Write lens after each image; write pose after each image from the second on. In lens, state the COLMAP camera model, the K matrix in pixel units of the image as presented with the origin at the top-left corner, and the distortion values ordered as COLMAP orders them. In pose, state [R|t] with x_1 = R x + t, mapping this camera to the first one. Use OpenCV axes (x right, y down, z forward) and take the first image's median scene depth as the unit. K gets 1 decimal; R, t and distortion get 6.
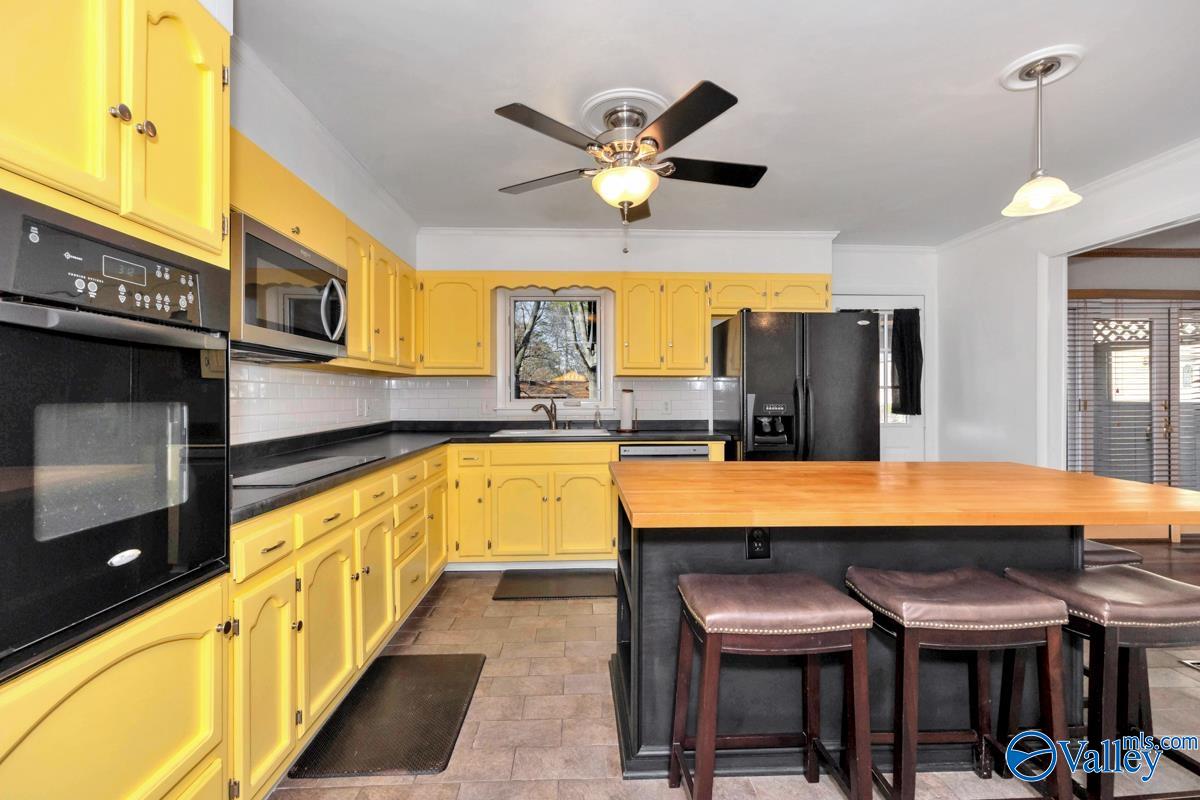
lens RADIAL K [[518.9, 0, 596.7], [0, 518.9, 396.3], [0, 0, 1]] dist [-0.002723, 0.000046]
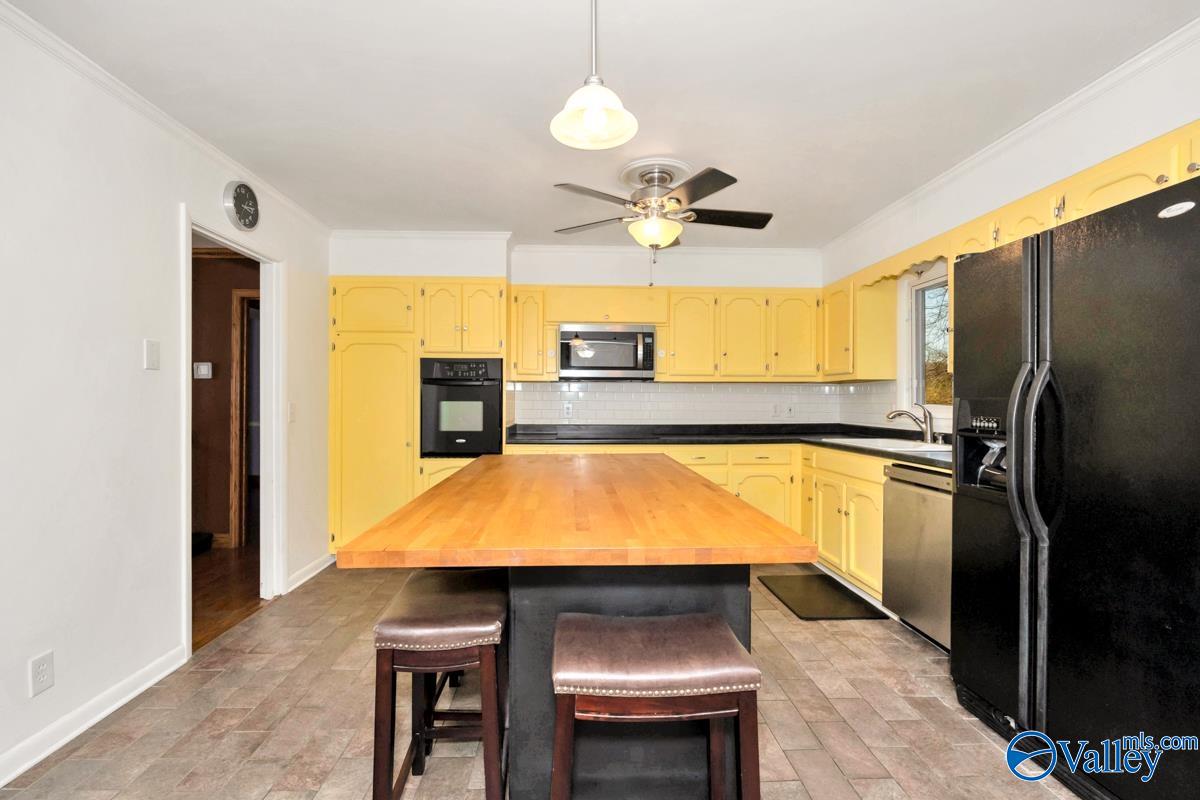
lens RADIAL K [[518.9, 0, 595.0], [0, 518.9, 400.3], [0, 0, 1]] dist [-0.002723, 0.000046]
pose [[0.011027, -0.000673, -0.999939, 1.287281], [-0.004592, 0.999989, -0.000724, 0.001190], [0.999929, 0.004600, 0.011024, 0.842307]]
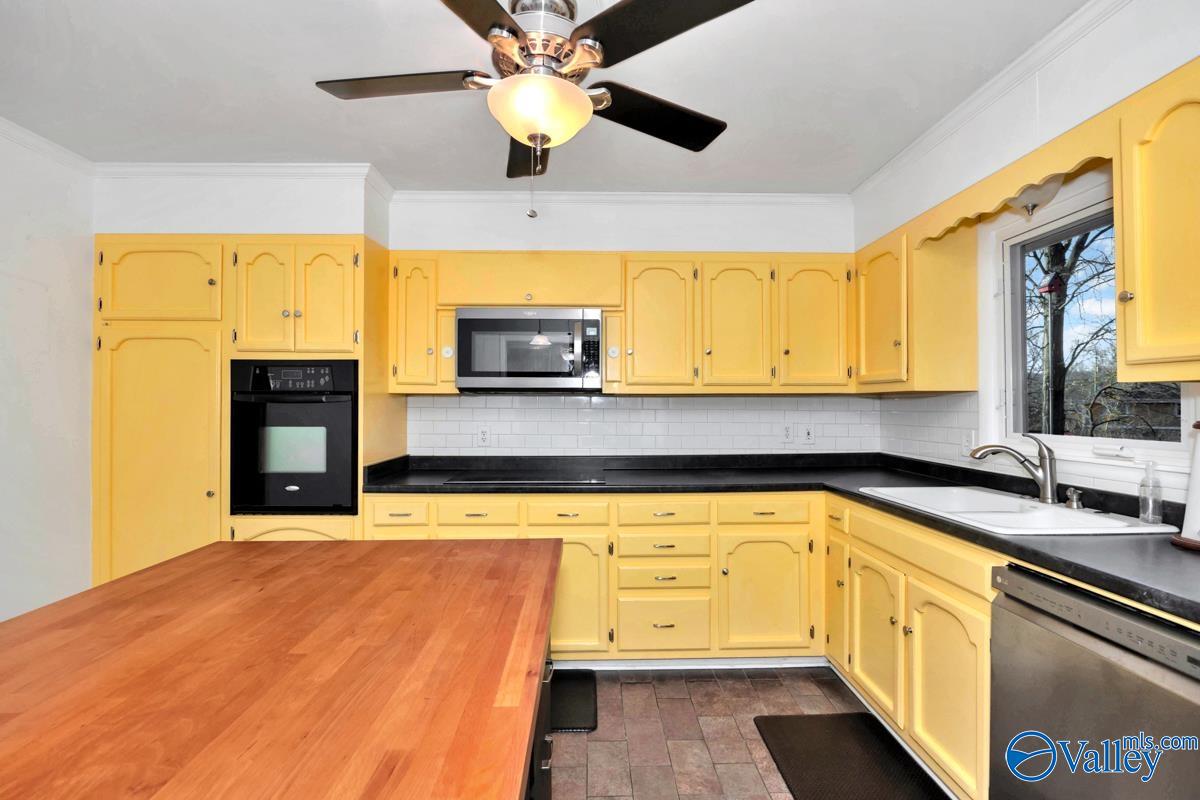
lens RADIAL K [[538.8, 0, 596.8], [0, 538.8, 402.1], [0, 0, 1]] dist [-0.004989, 0.000027]
pose [[-0.008467, -0.007700, -0.999935, 0.721709], [-0.001939, 0.999969, -0.007684, -0.038612], [0.999962, 0.001874, -0.008481, 1.070812]]
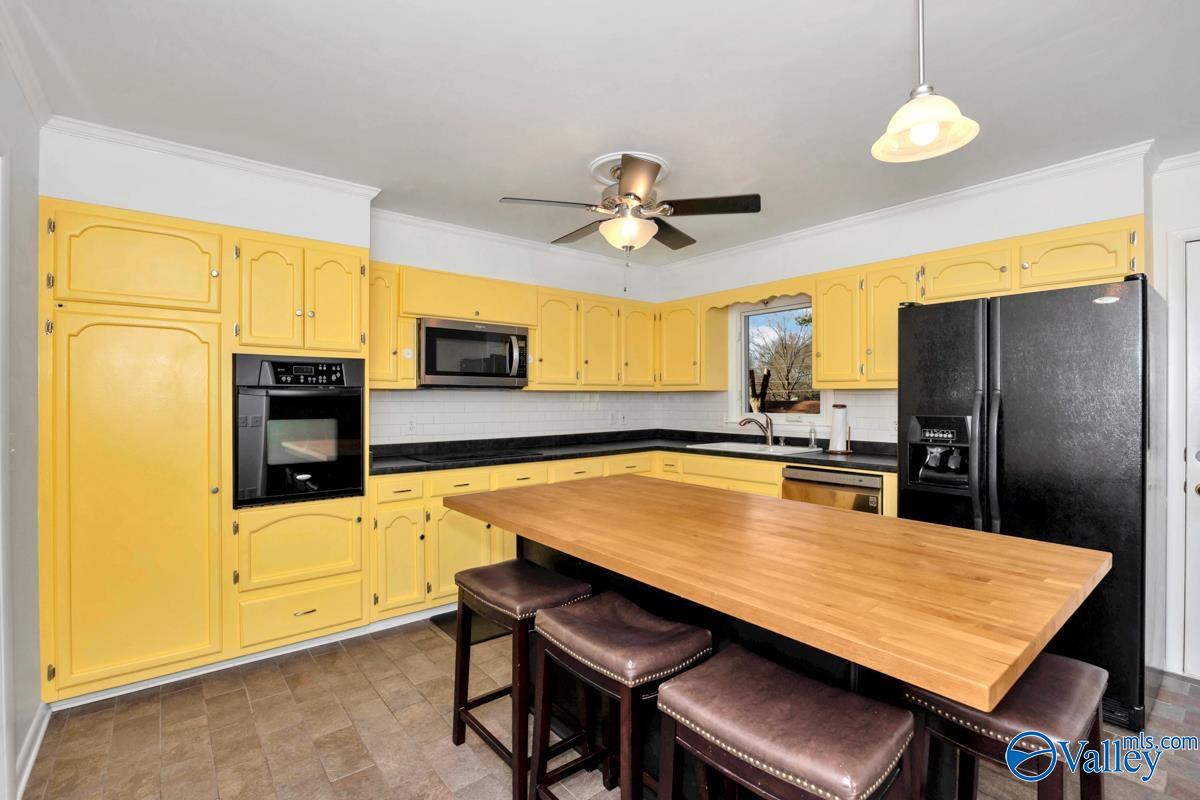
lens RADIAL K [[538.8, 0, 593.4], [0, 538.8, 396.7], [0, 0, 1]] dist [-0.004989, 0.000027]
pose [[0.595161, -0.004854, -0.803592, 0.952005], [0.000314, 0.999983, -0.005808, -0.037636], [0.803607, 0.003205, 0.595152, 0.234795]]
